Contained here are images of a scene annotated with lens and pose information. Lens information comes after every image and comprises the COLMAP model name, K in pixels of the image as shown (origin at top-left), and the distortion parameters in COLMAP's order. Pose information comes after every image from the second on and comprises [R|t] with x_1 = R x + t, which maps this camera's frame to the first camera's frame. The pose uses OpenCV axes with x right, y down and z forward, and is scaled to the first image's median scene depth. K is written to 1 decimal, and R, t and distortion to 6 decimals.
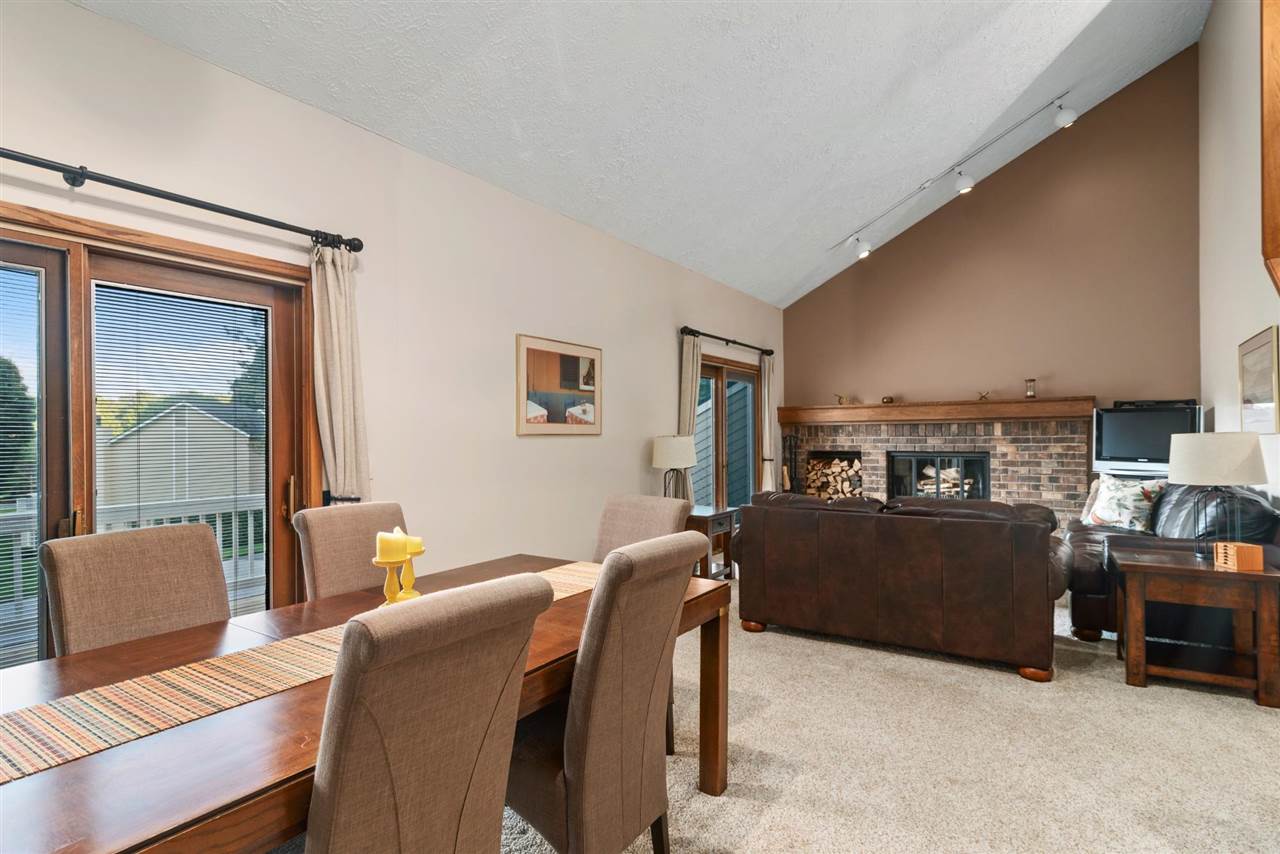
lens RADIAL K [[664.0, 0, 633.5], [0, 664.0, 431.5], [0, 0, 1]] dist [-0.003138, -0.000421]
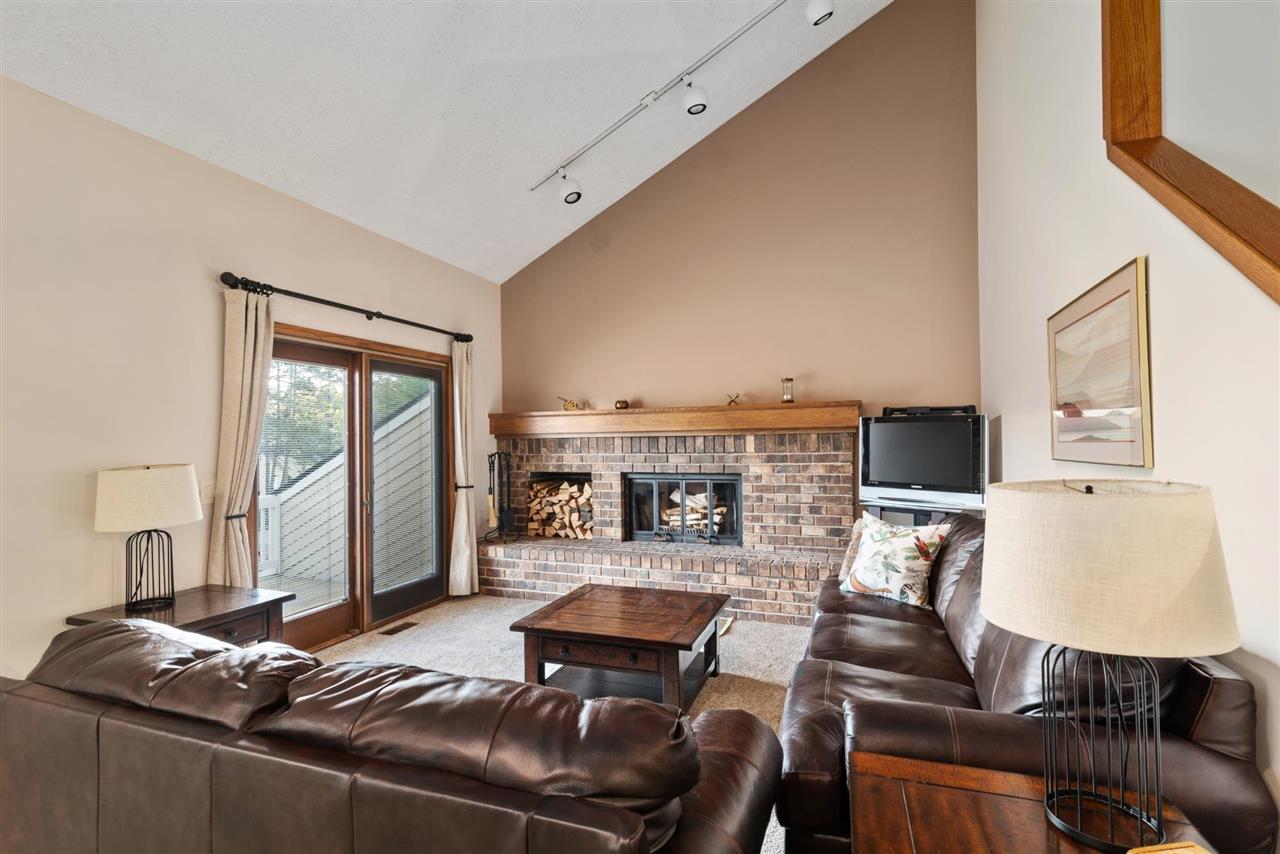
lens RADIAL K [[615.5, 0, 644.5], [0, 615.5, 431.4], [0, 0, 1]] dist [0.005432, -0.000600]
pose [[0.970896, -0.003116, 0.239482, 0.260298], [0.005141, 0.999956, -0.007835, -0.012582], [-0.239448, 0.008838, 0.970869, 0.340573]]
